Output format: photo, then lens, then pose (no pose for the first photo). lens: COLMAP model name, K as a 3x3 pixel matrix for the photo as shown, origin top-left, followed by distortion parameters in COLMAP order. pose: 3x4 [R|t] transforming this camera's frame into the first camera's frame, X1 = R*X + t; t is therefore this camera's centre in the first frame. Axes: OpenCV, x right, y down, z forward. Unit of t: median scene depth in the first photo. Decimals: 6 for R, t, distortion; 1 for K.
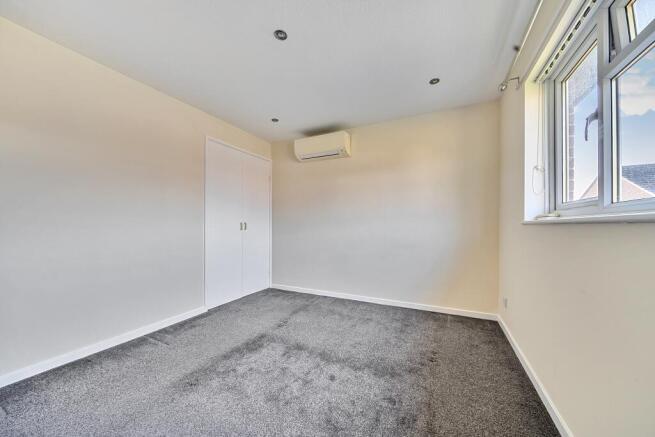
lens RADIAL K [[232.2, 0, 340.8], [0, 232.2, 223.6], [0, 0, 1]] dist [0.013932, 0.000005]
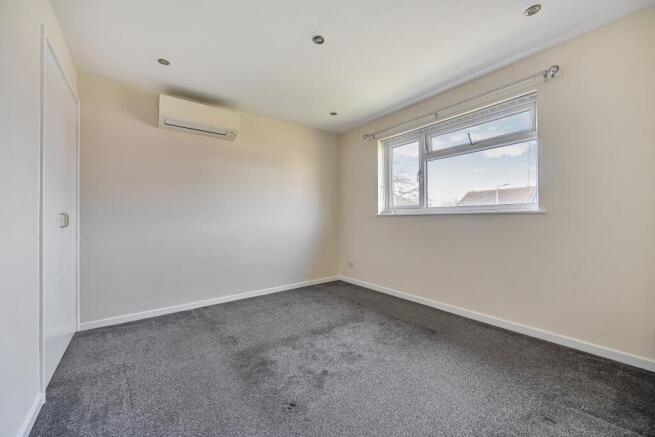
lens RADIAL K [[254.5, 0, 327.5], [0, 254.5, 218.5], [0, 0, 1]] dist [-0.000310, -0.000038]
pose [[0.462137, -0.003070, 0.886803, -0.808178], [0.003911, 0.999991, 0.001423, 0.012146], [-0.886800, 0.002810, 0.462145, 0.276451]]
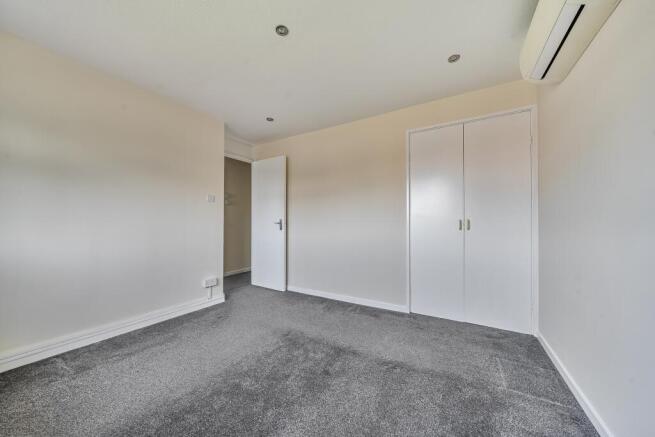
lens RADIAL K [[229.1, 0, 327.5], [0, 229.1, 218.5], [0, 0, 1]] dist [-0.000235, -0.000030]
pose [[-0.102410, -0.014499, -0.994637, 0.423447], [0.005601, 0.999870, -0.015152, -0.000239], [0.994727, -0.007123, -0.102315, 0.812444]]
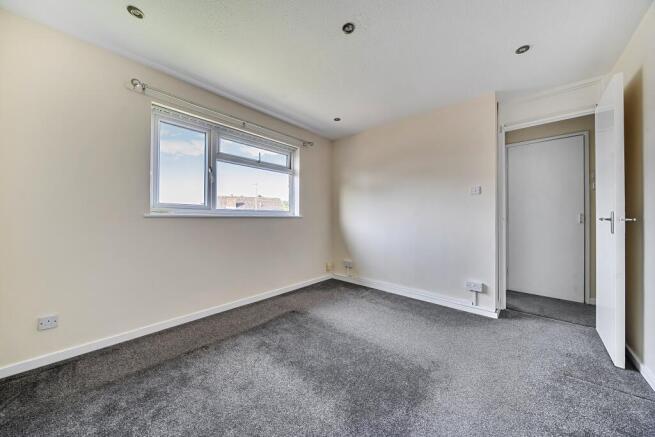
lens RADIAL K [[225.0, 0, 329.5], [0, 225.0, 215.5], [0, 0, 1]] dist [-0.000422, -0.000039]
pose [[-0.959998, -0.000479, 0.280007, -0.298810], [-0.003951, 0.999922, -0.011834, 0.001556], [-0.279979, -0.012467, -0.959925, 1.223626]]
